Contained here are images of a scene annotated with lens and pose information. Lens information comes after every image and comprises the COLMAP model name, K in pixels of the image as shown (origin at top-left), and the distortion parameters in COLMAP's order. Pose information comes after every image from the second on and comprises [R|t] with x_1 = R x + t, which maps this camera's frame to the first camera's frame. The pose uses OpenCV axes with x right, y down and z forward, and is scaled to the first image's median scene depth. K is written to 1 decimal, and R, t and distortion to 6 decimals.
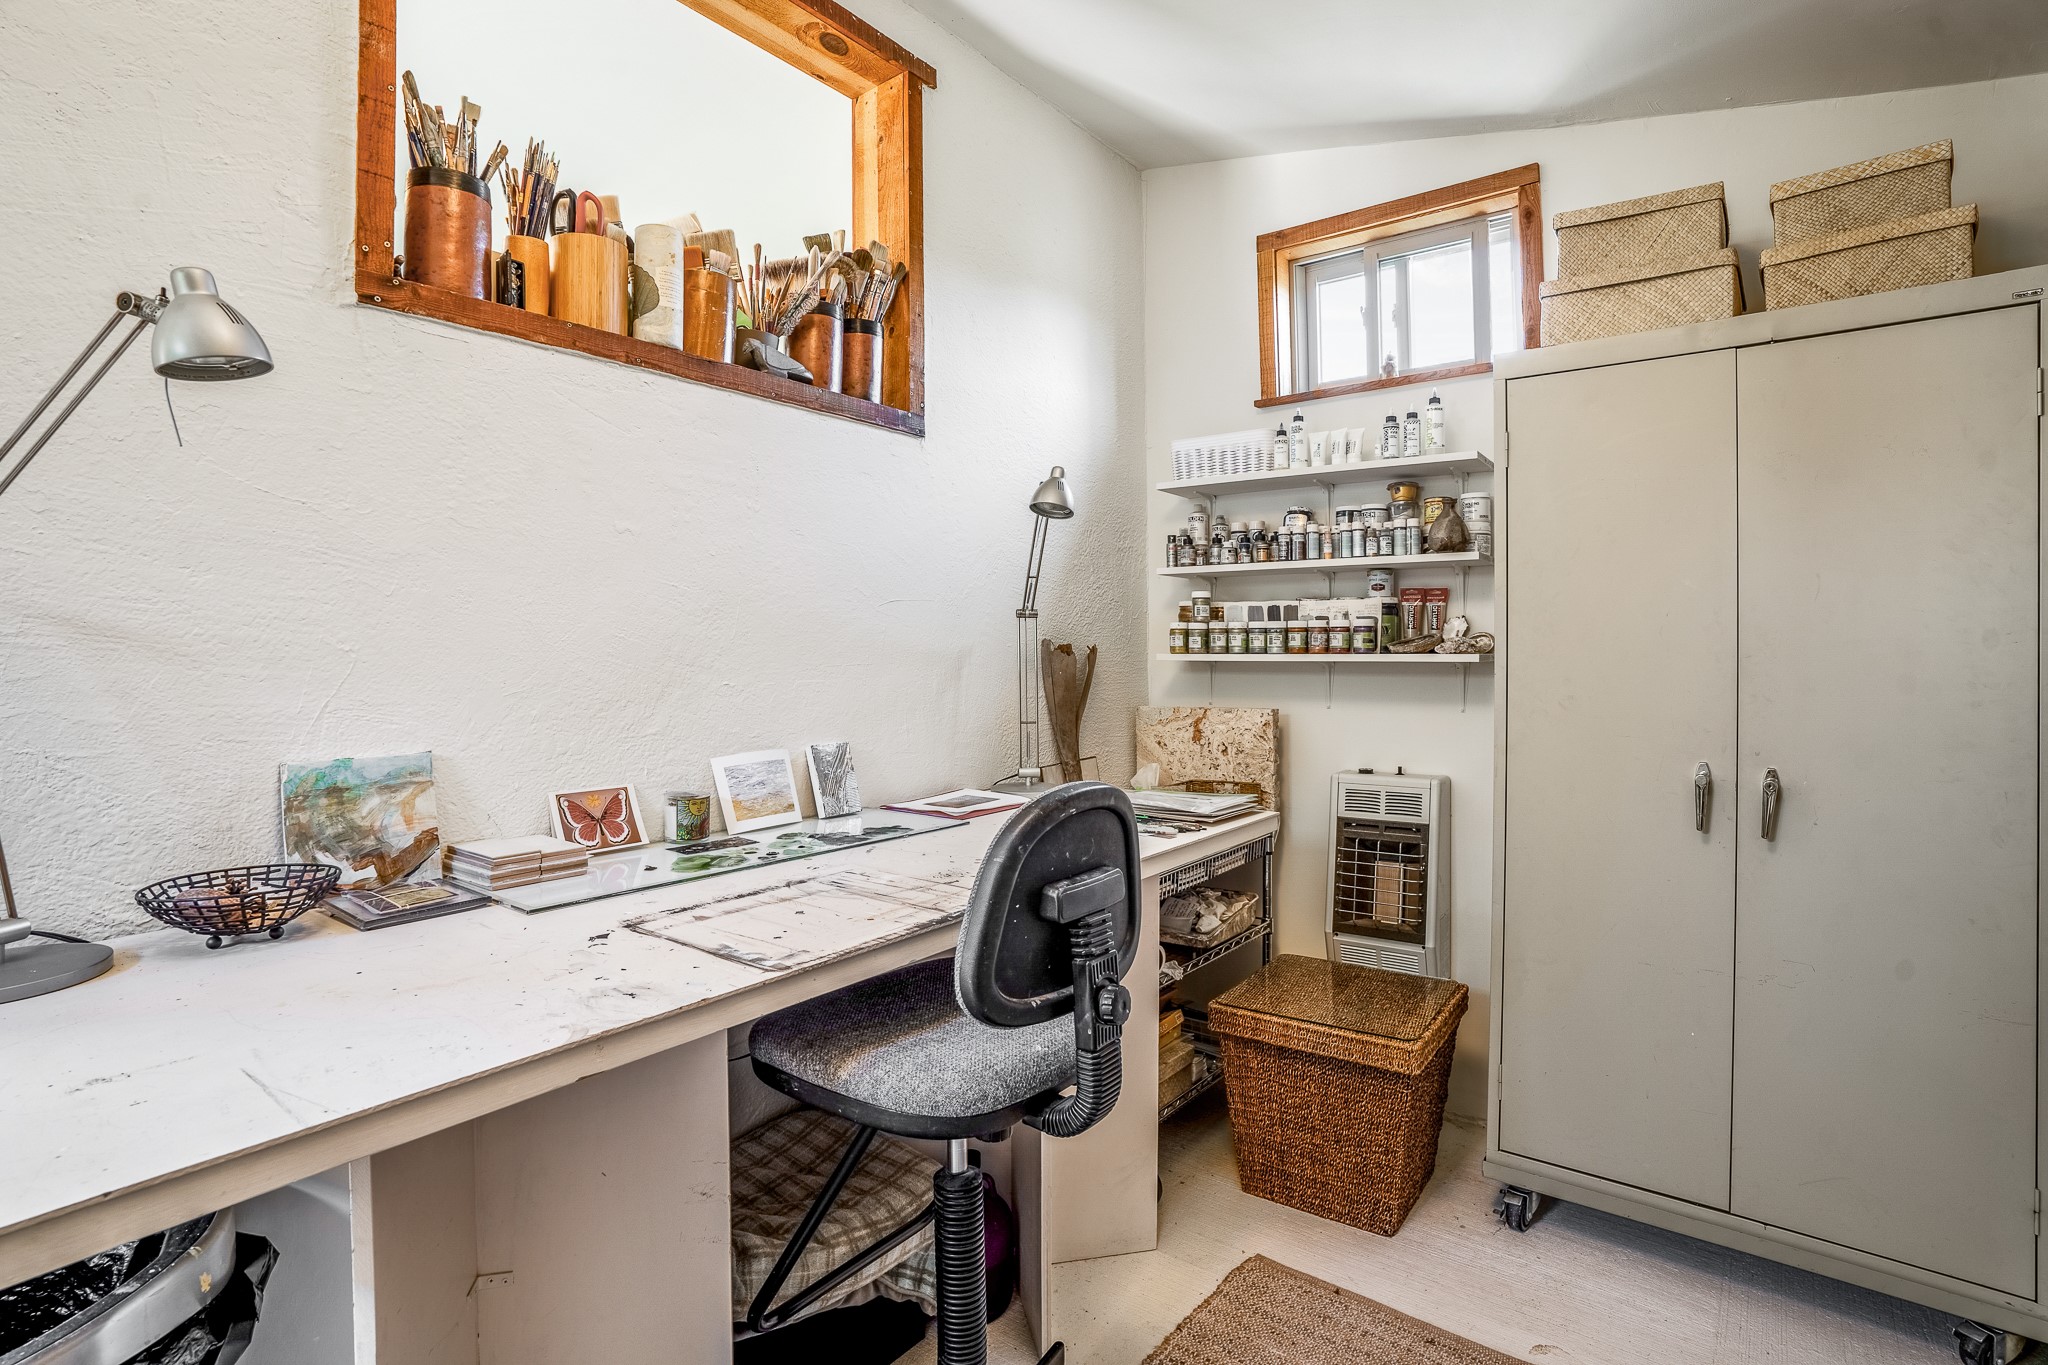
lens RADIAL K [[1010.0, 0, 1019.1], [0, 1010.0, 633.2], [0, 0, 1]] dist [-0.039306, 0.014656]
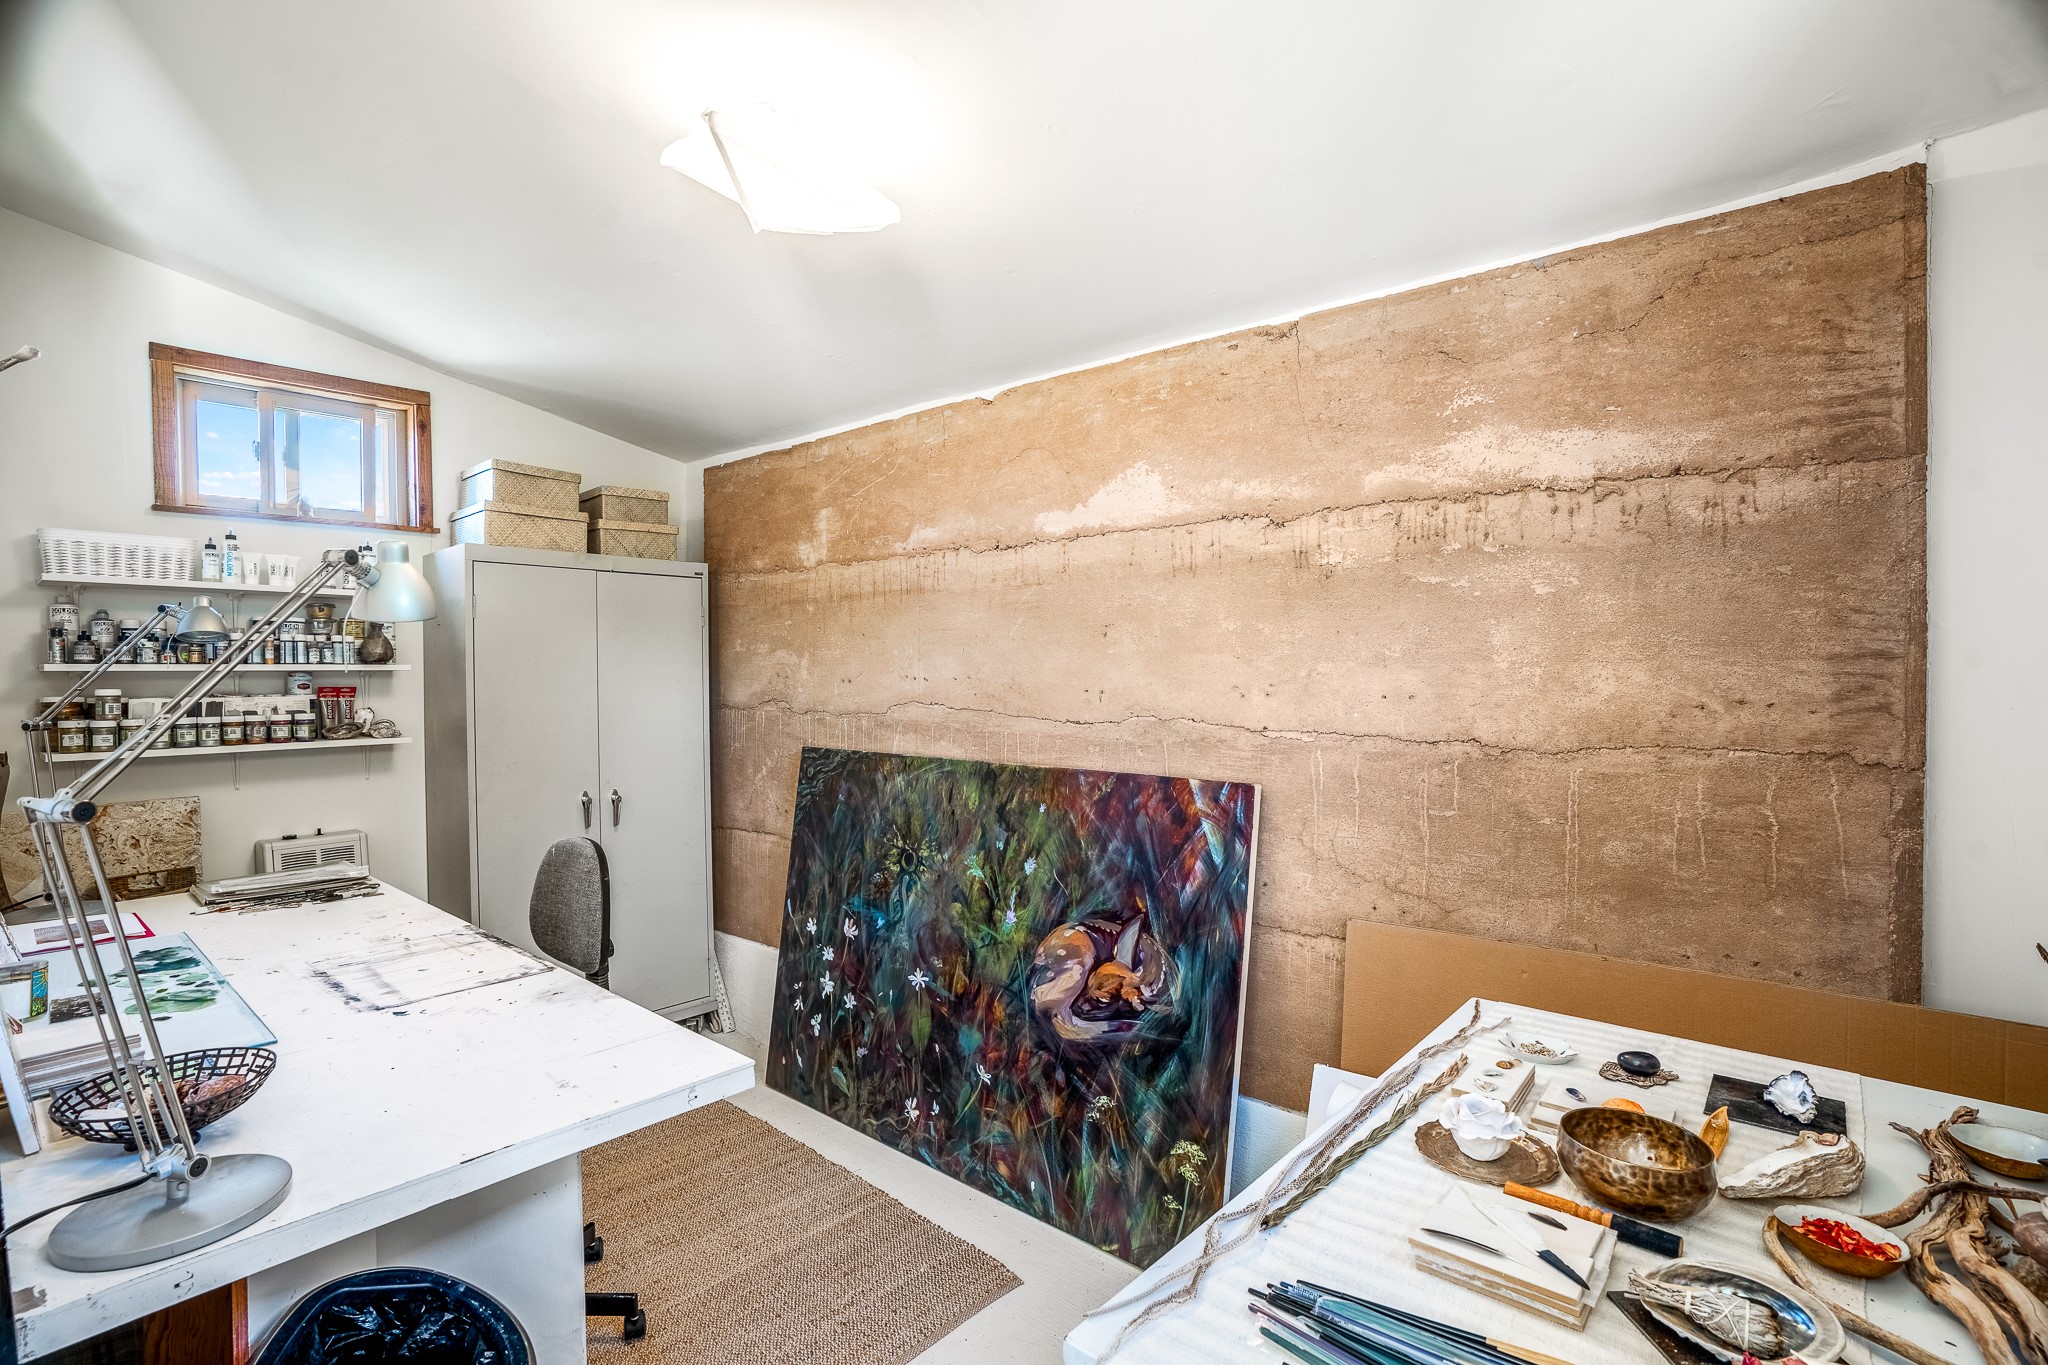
lens RADIAL K [[962.7, 0, 1017.0], [0, 962.7, 681.1], [0, 0, 1]] dist [-0.065238, 0.021759]
pose [[0.052531, -0.010377, 0.998565, -0.721922], [-0.004739, 0.999932, 0.010640, -0.067070], [-0.998608, -0.005291, 0.052478, 0.060423]]
